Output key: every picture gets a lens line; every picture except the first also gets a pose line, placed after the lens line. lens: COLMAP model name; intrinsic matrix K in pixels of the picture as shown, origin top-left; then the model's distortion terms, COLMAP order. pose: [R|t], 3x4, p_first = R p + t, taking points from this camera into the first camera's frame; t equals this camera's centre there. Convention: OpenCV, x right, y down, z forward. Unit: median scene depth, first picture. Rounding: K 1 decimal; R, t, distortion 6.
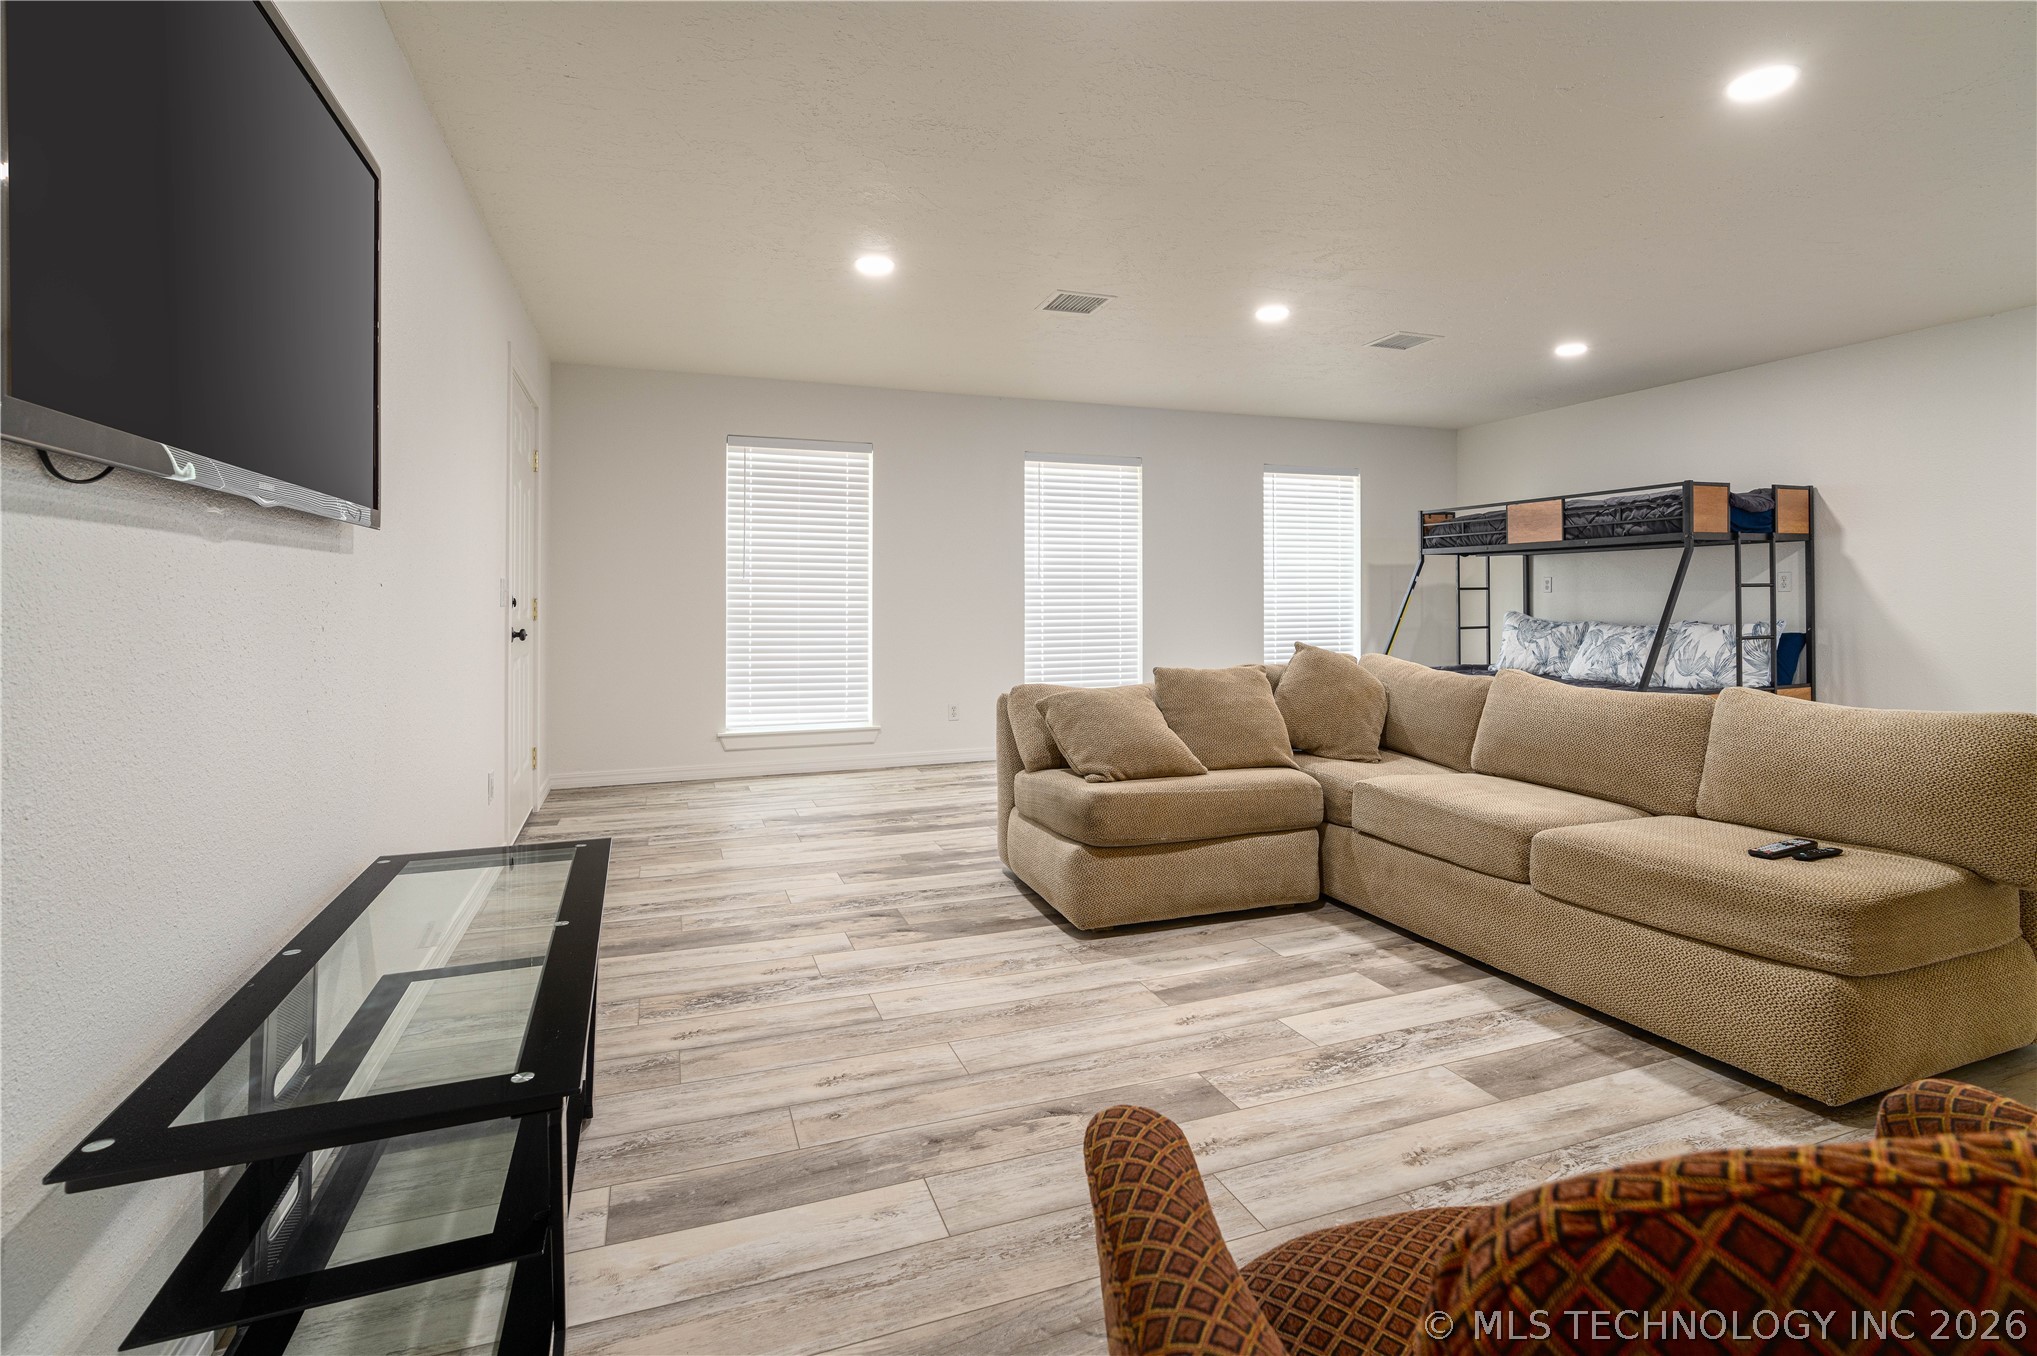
lens RADIAL K [[956.0, 0, 1015.8], [0, 956.0, 600.1], [0, 0, 1]] dist [0.003116, 0.001385]
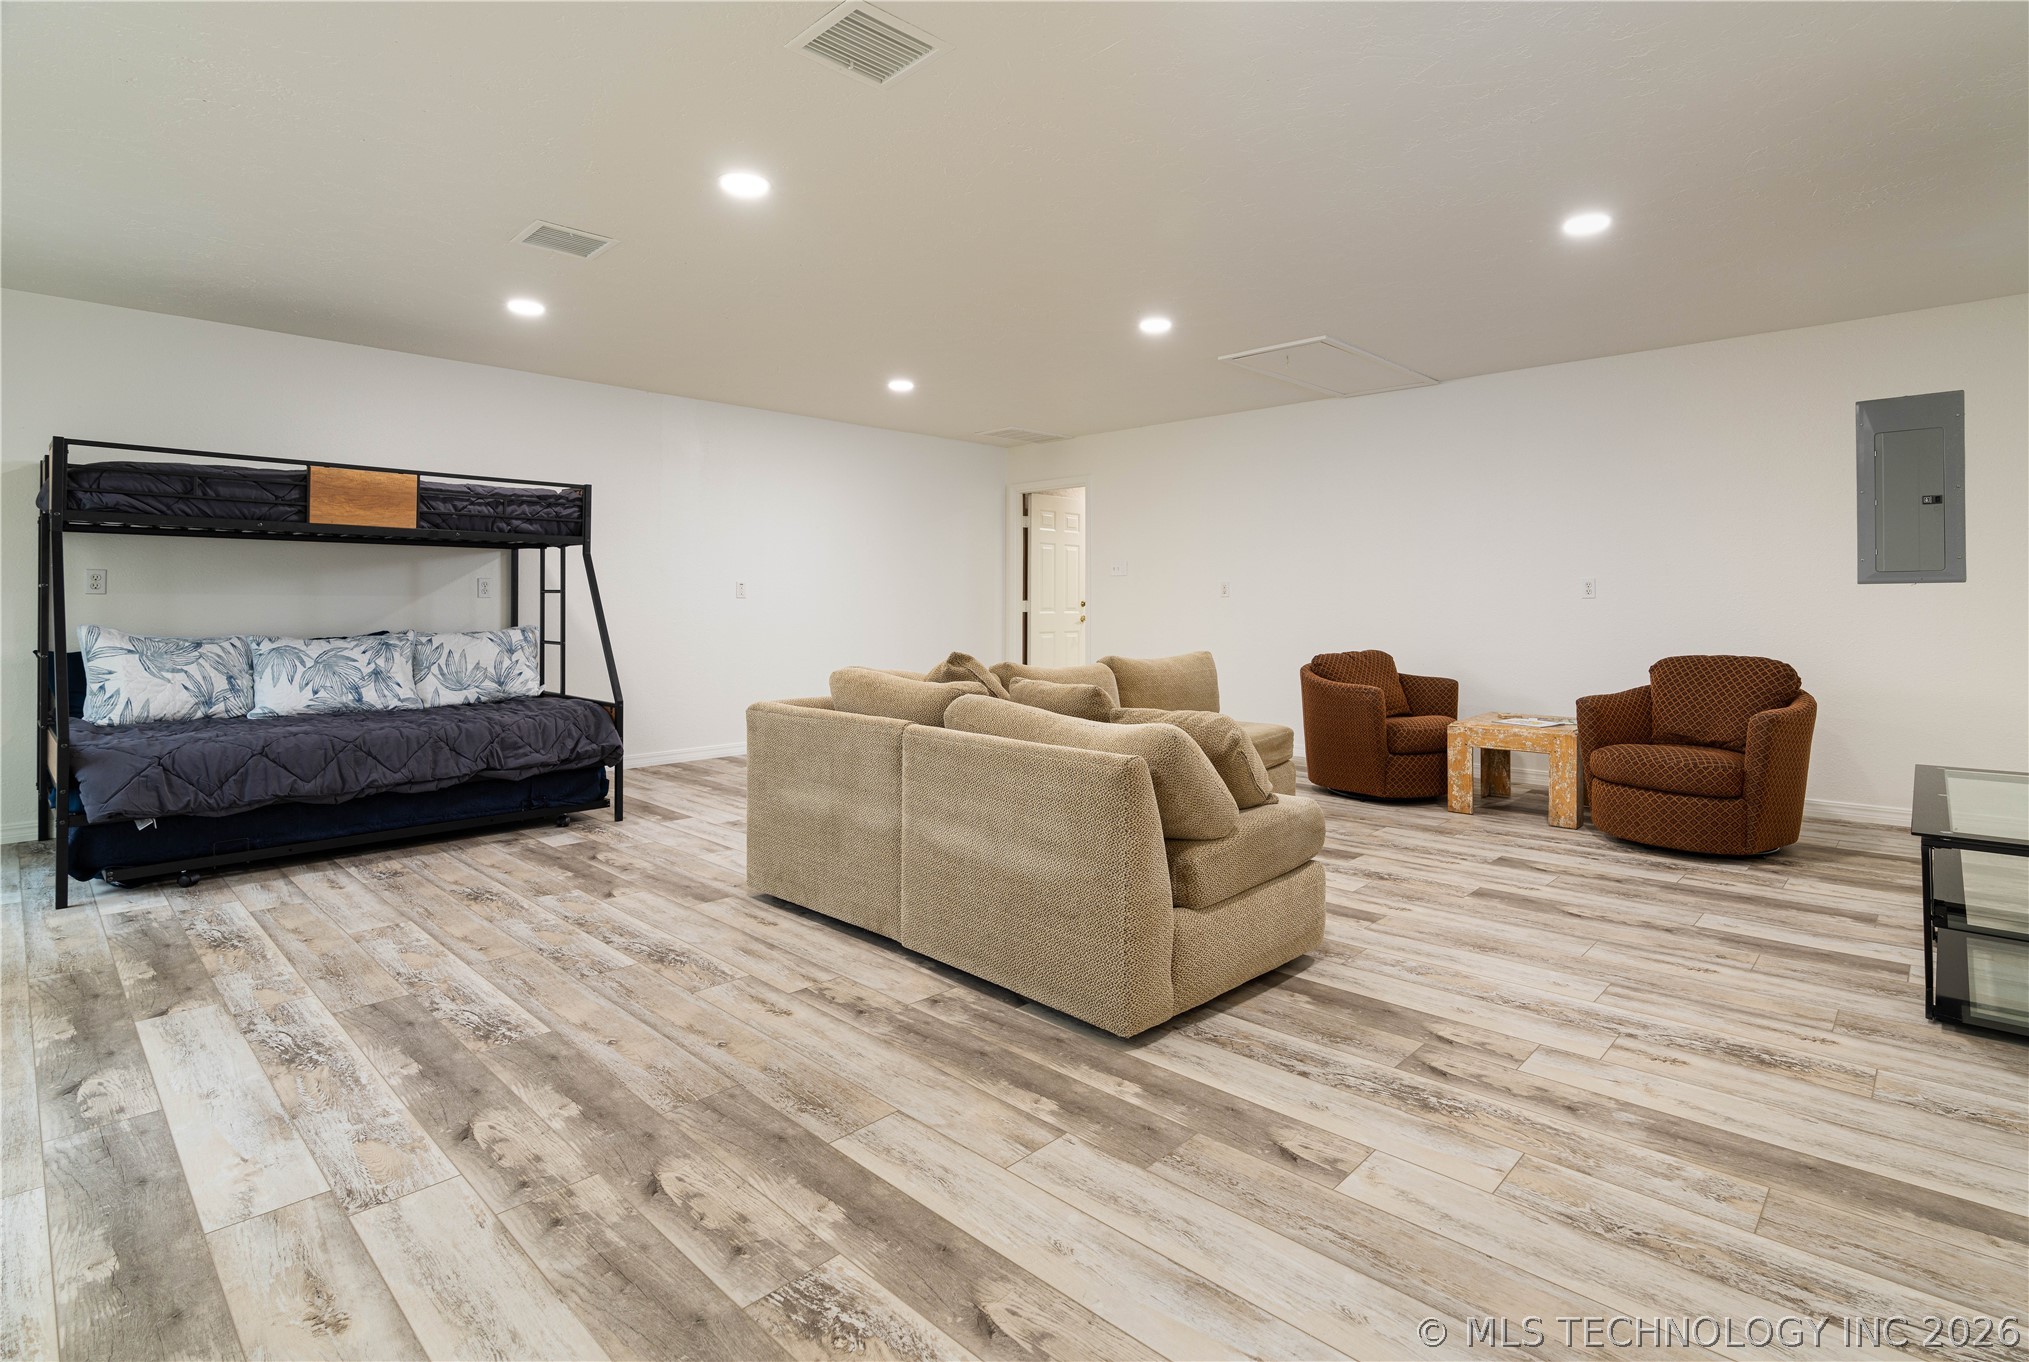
lens RADIAL K [[952.3, 0, 1091.9], [0, 952.3, 604.5], [0, 0, 1]] dist [0.003116, 0.001385]
pose [[-0.460156, 0.003790, 0.887830, -0.708774], [0.000715, 0.999992, -0.003898, 0.004795], [-0.887838, -0.001159, -0.460155, 1.715982]]
